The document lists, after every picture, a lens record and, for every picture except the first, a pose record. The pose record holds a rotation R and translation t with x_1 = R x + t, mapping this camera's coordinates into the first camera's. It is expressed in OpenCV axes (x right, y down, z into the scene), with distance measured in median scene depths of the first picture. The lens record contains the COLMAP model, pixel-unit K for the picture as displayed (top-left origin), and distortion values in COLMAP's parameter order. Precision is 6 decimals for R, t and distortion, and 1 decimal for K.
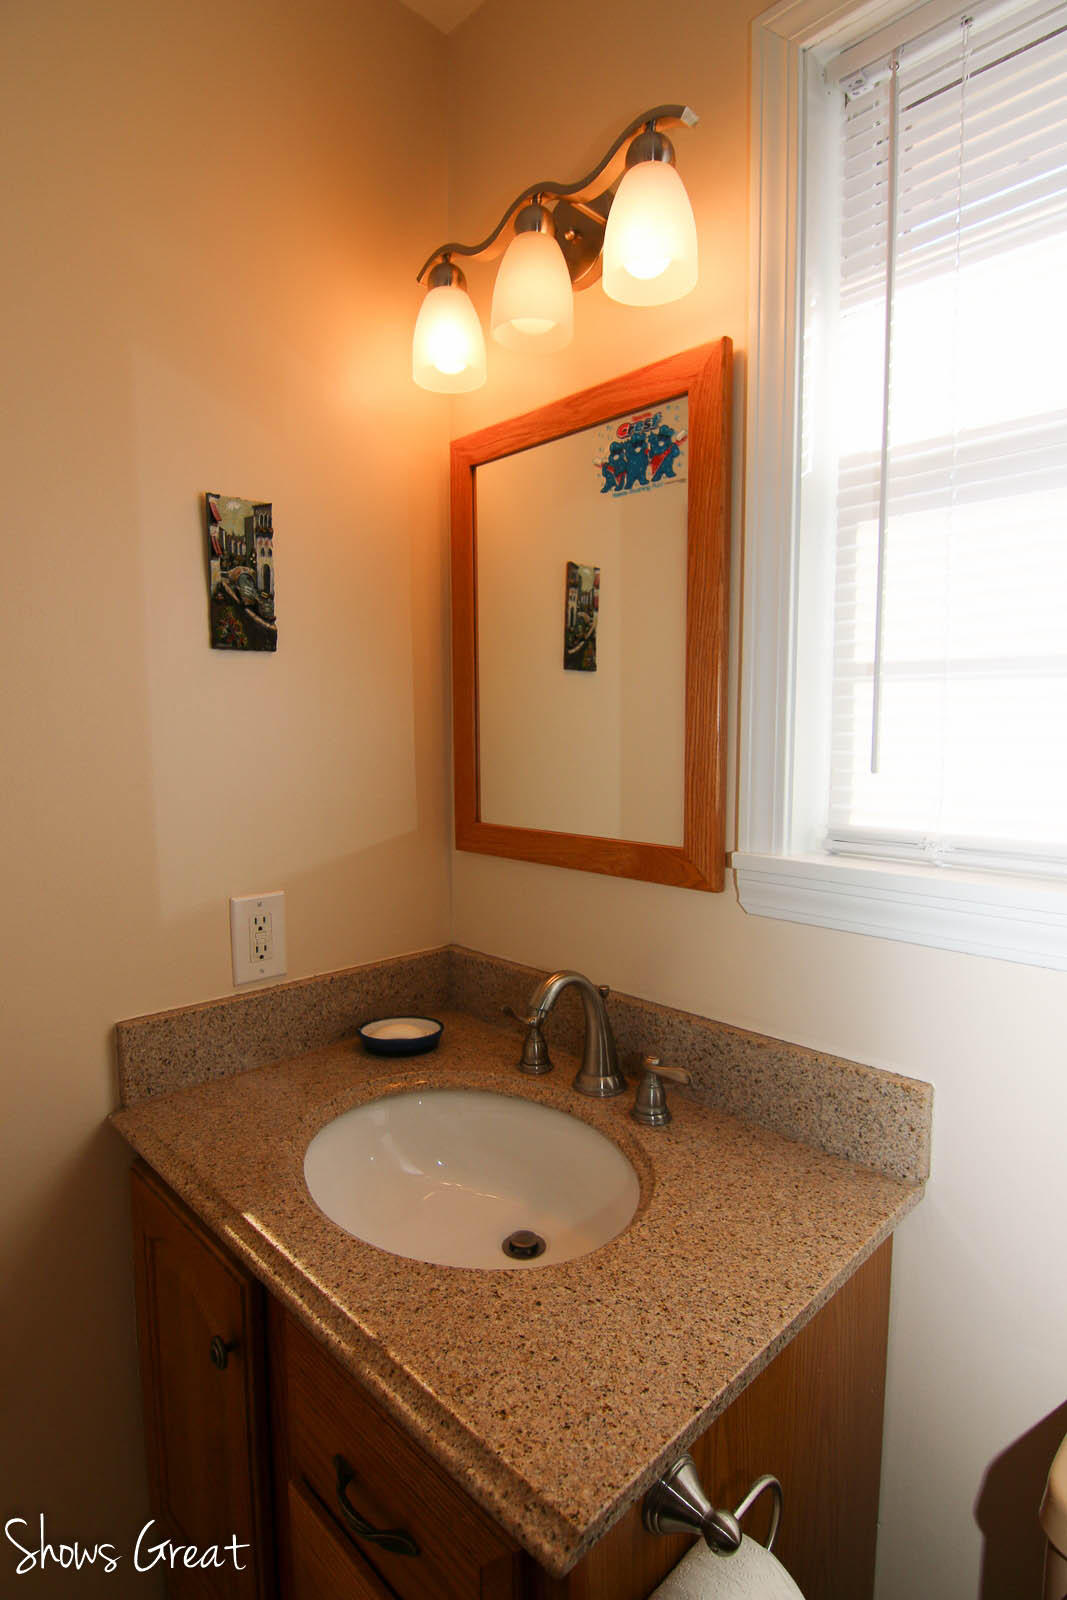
lens RADIAL K [[812.8, 0, 537.3], [0, 812.8, 793.7], [0, 0, 1]] dist [-0.020803, -0.005664]
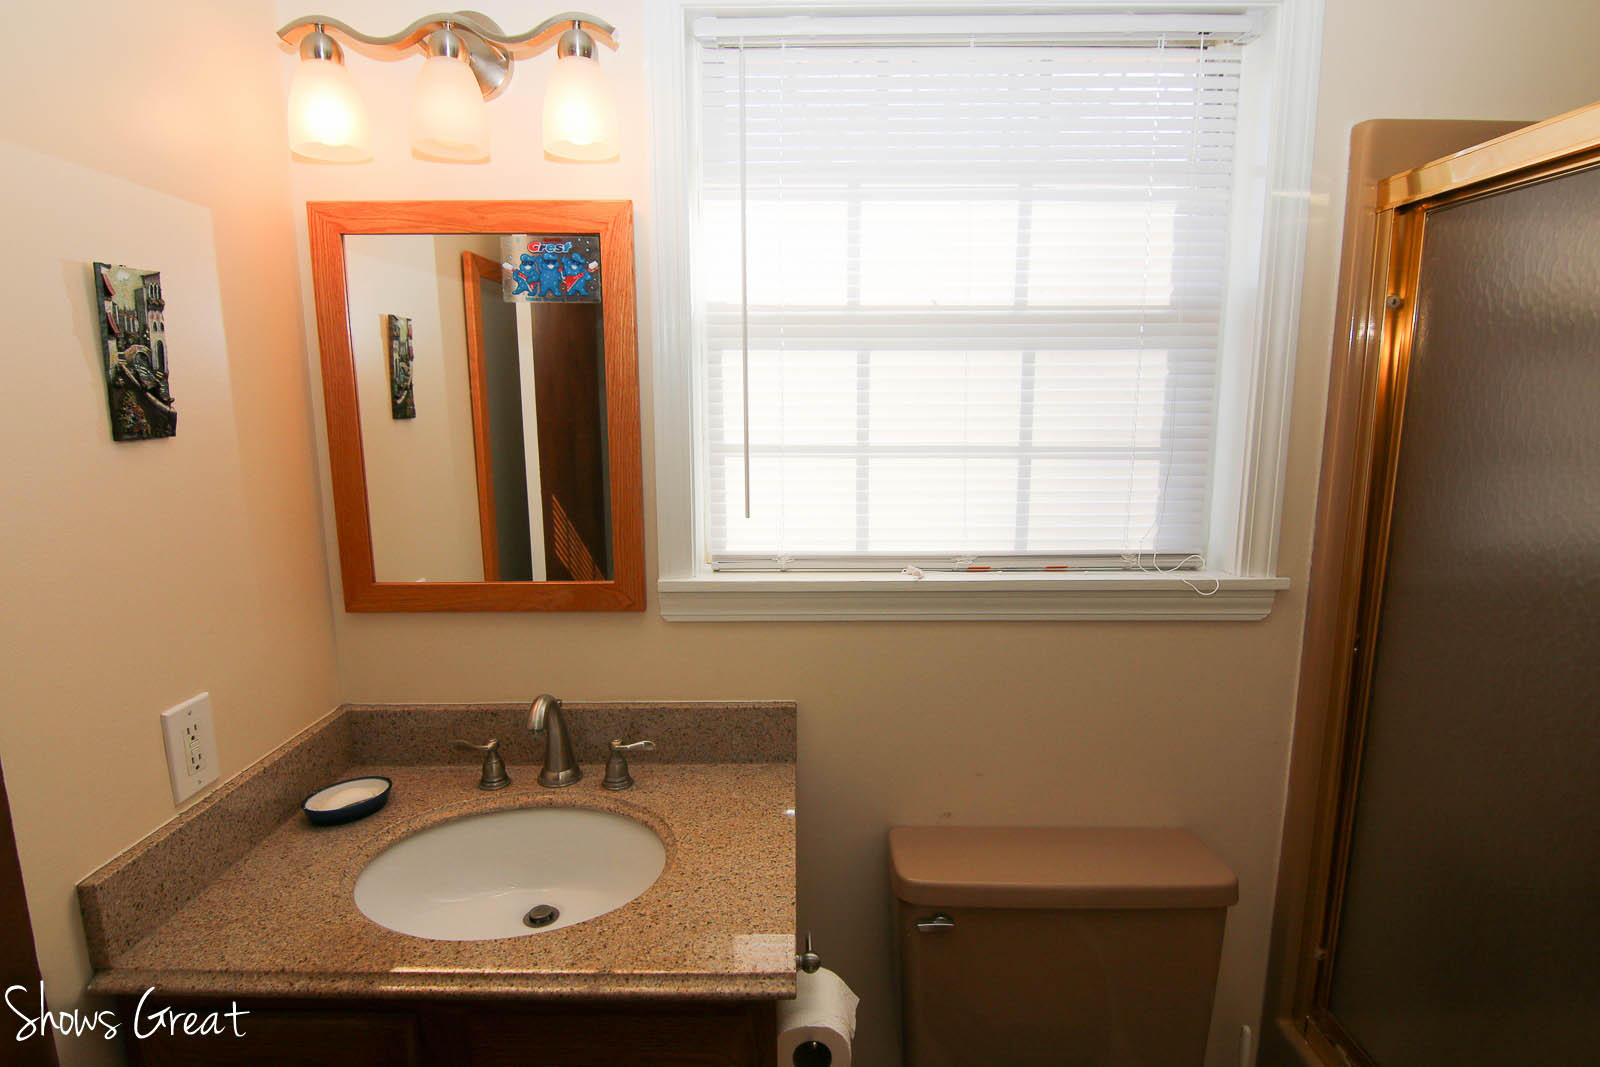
lens RADIAL K [[812.8, 0, 796.9], [0, 812.8, 534.8], [0, 0, 1]] dist [-0.020803, -0.005664]
pose [[0.703091, -0.120523, 0.700812, -0.489831], [0.063423, 0.992233, 0.107012, -0.122065], [-0.708266, -0.030792, 0.705274, -0.127999]]
